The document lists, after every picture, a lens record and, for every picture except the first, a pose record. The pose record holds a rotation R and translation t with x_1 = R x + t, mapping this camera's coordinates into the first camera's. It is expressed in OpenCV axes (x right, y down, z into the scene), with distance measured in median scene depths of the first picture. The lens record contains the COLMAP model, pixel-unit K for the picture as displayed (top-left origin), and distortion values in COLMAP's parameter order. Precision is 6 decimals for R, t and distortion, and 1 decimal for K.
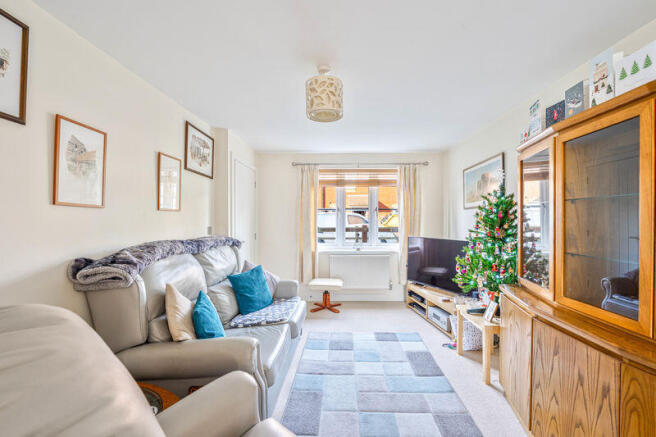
lens RADIAL K [[267.2, 0, 331.8], [0, 267.2, 216.3], [0, 0, 1]] dist [0.002976, 0.000127]
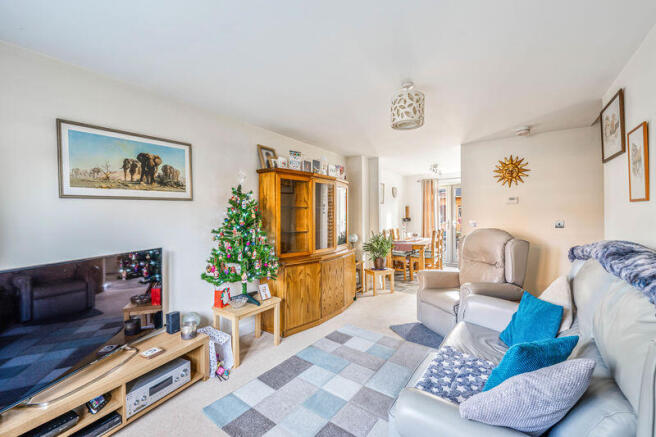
lens RADIAL K [[267.2, 0, 327.4], [0, 267.2, 213.7], [0, 0, 1]] dist [0.002976, 0.000127]
pose [[-0.809252, 0.005201, 0.587438, -0.287692], [0.003096, 0.999985, -0.004588, 0.012328], [-0.587453, -0.001894, -0.809256, 1.533082]]
